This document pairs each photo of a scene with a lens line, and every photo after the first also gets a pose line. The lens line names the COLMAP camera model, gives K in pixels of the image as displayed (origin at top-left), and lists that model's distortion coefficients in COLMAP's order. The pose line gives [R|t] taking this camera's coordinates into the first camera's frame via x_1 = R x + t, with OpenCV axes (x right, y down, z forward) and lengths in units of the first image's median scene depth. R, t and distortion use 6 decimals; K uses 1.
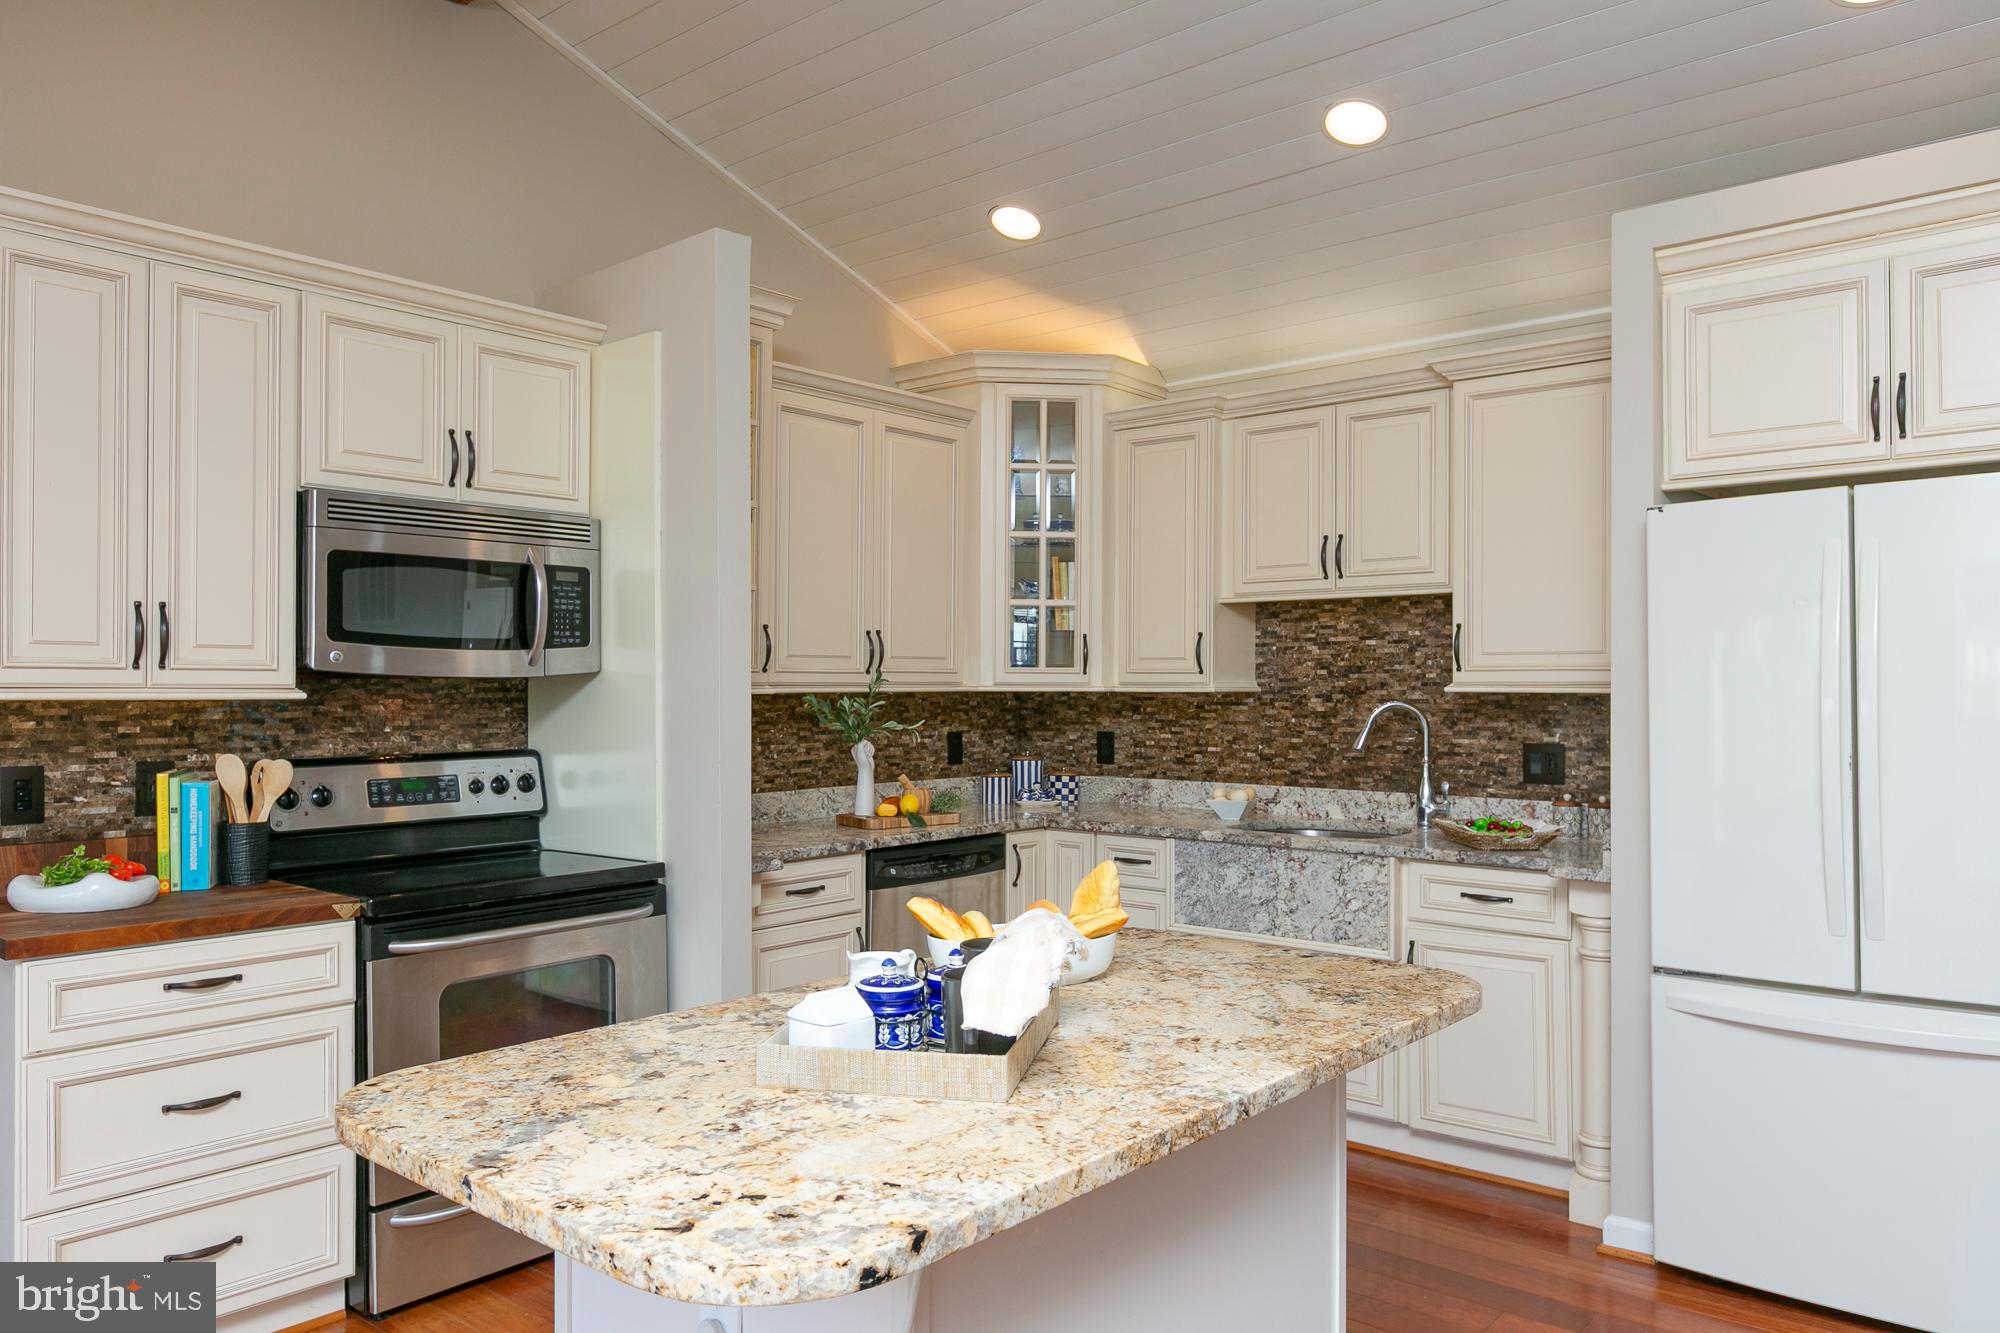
lens RADIAL K [[1360.5, 0, 1003.7], [0, 1360.5, 681.0], [0, 0, 1]] dist [-0.004328, -0.006265]
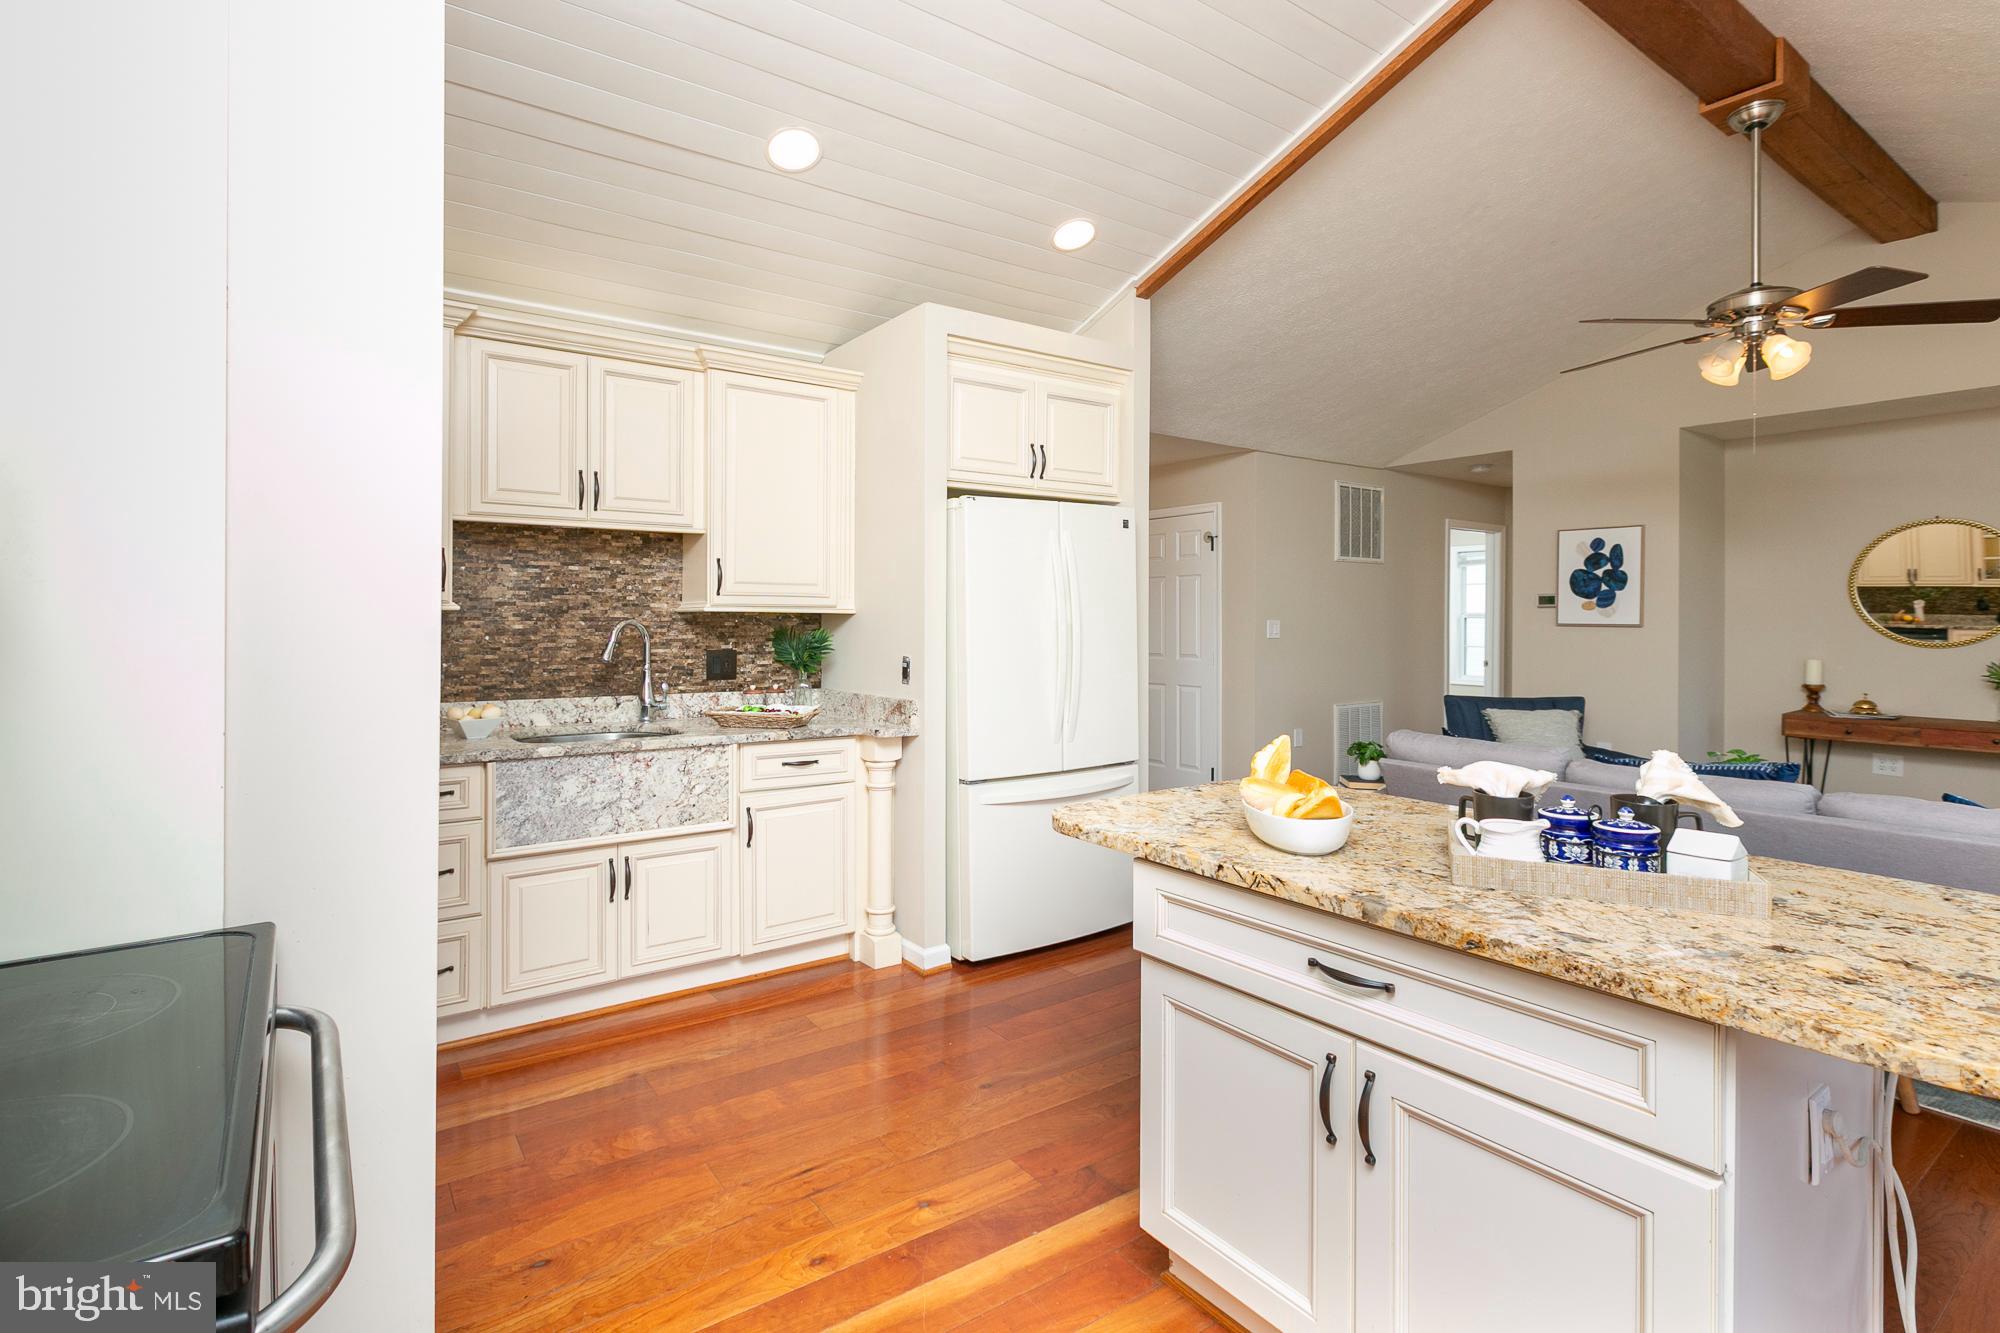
lens RADIAL K [[917.9, 0, 946.0], [0, 917.9, 622.7], [0, 0, 1]] dist [0.004264, -0.002837]
pose [[0.275861, -0.003697, 0.961190, -0.475140], [-0.009497, 0.999933, 0.006571, 0.011508], [-0.961151, -0.010941, 0.275808, 0.594367]]
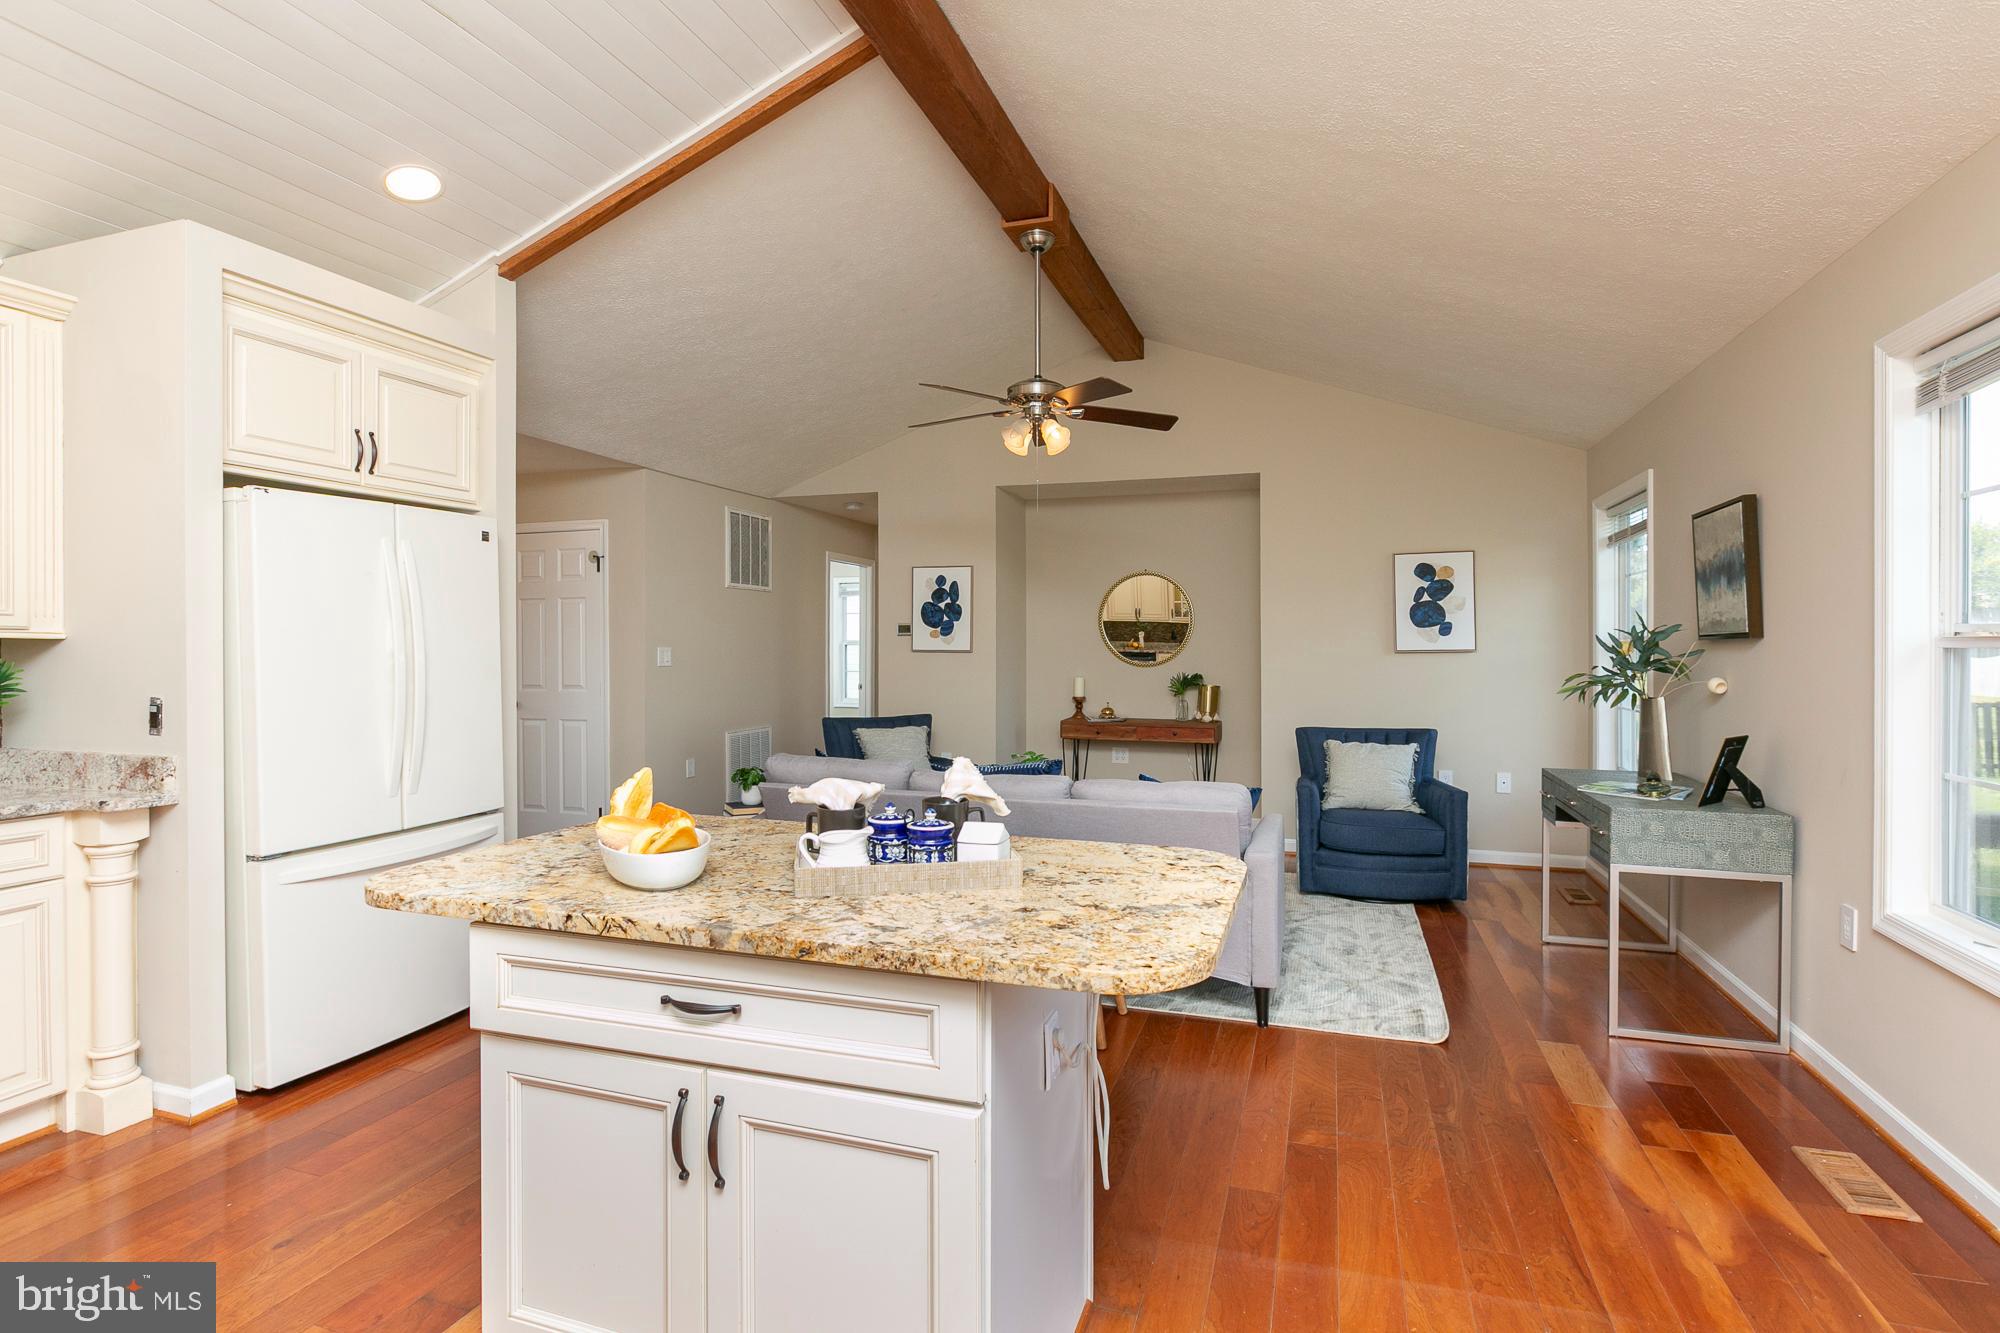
lens RADIAL K [[974.2, 0, 968.3], [0, 974.2, 654.2], [0, 0, 1]] dist [-0.007560, 0.001730]
pose [[-0.346055, -0.007661, 0.938183, -0.475395], [-0.008139, 0.999954, 0.005163, 0.011425], [-0.938179, -0.005849, -0.346101, 0.572973]]
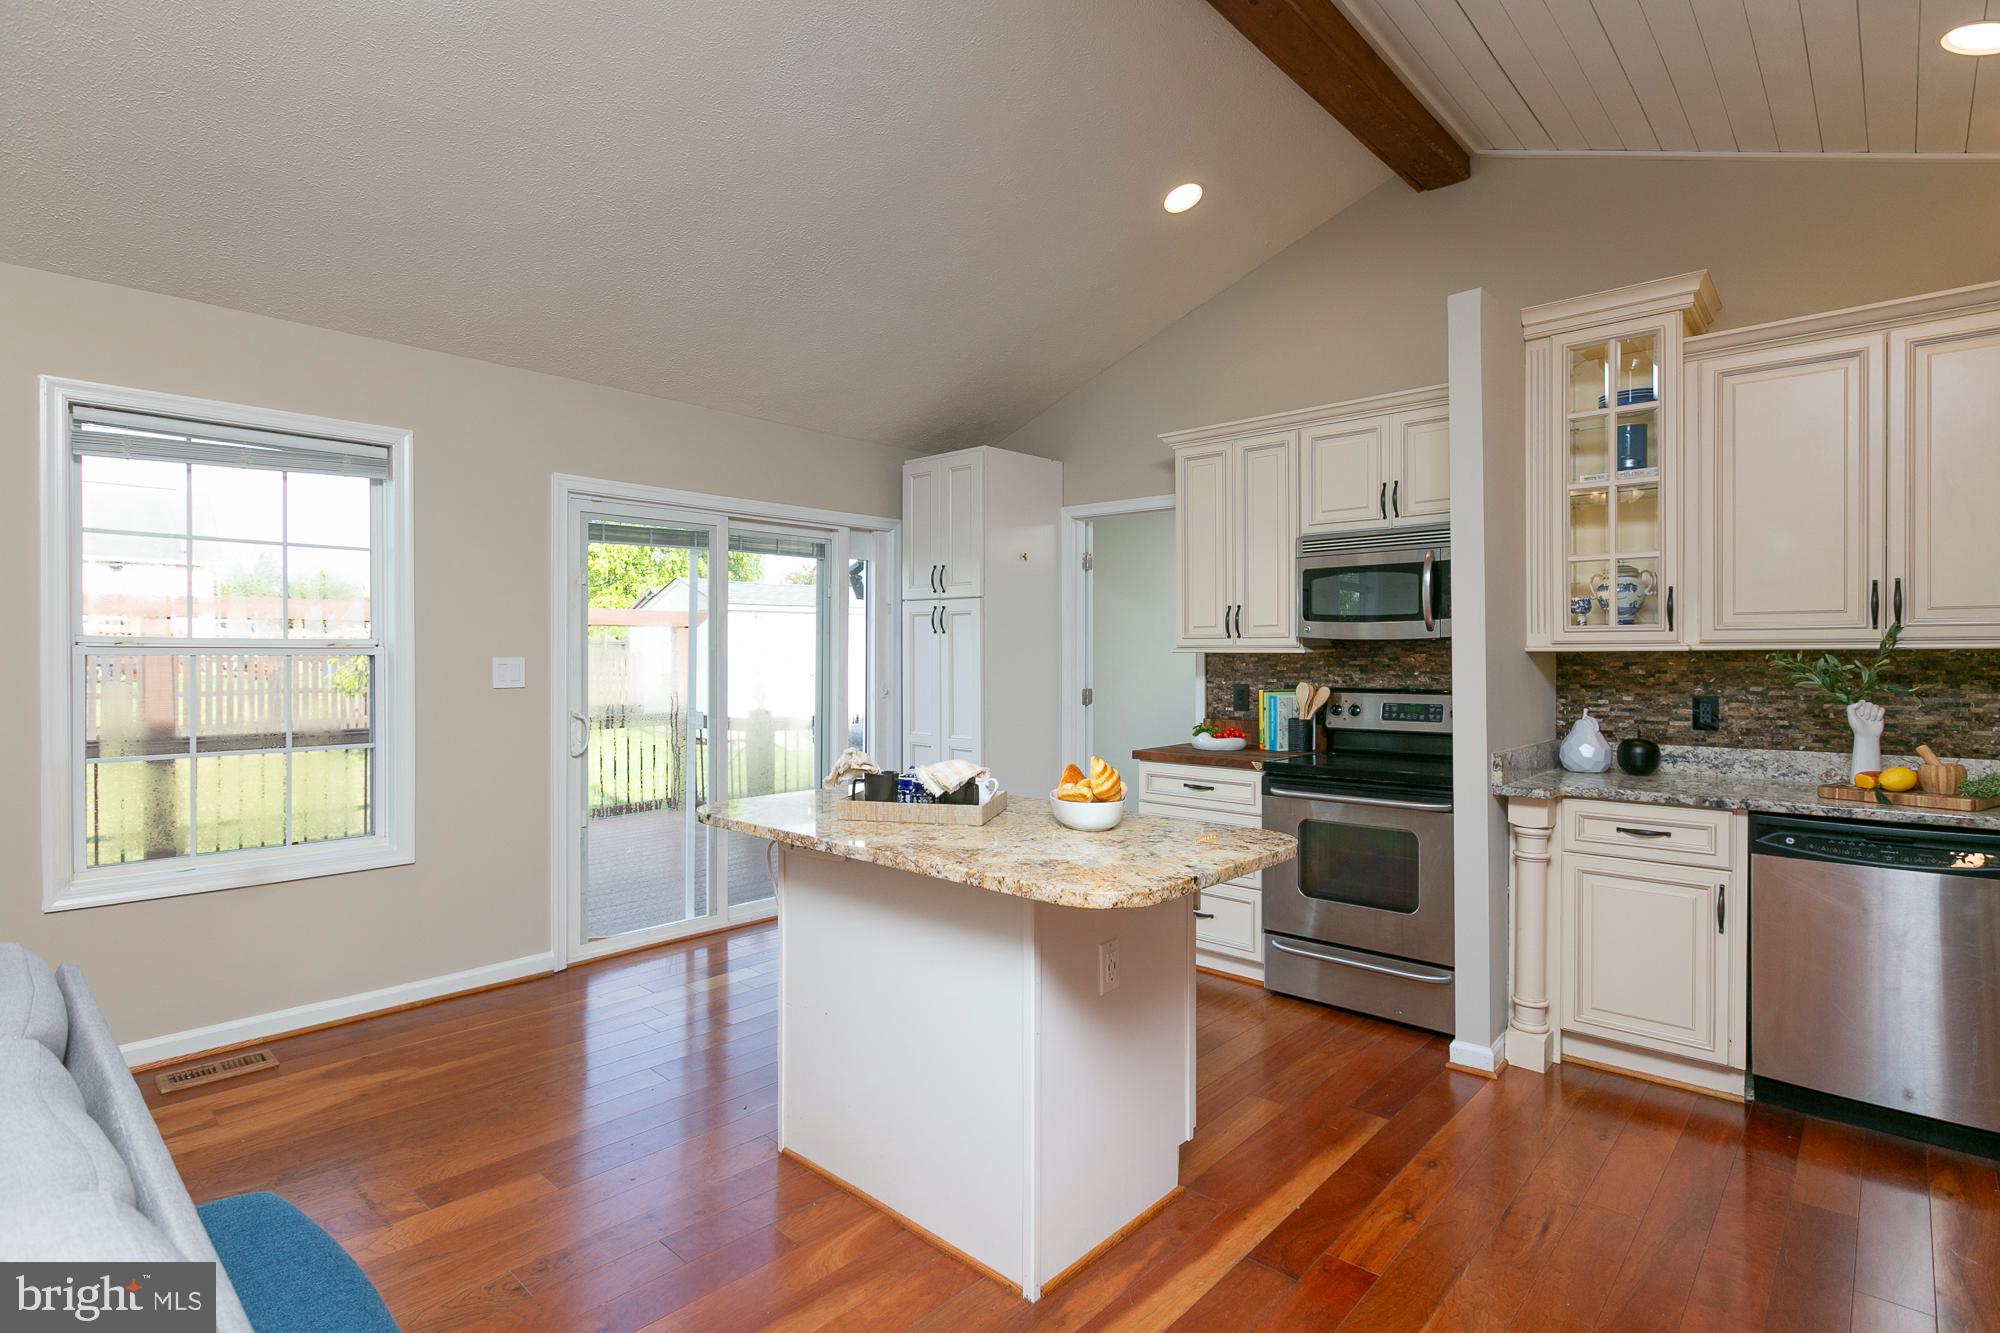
lens RADIAL K [[991.4, 0, 1065.4], [0, 991.4, 670.1], [0, 0, 1]] dist [-0.007986, 0.002450]
pose [[0.025589, 0.017925, -0.999512, 0.662274], [0.005535, 0.999821, 0.018072, 0.007601], [0.999657, -0.005995, 0.025485, 0.519794]]
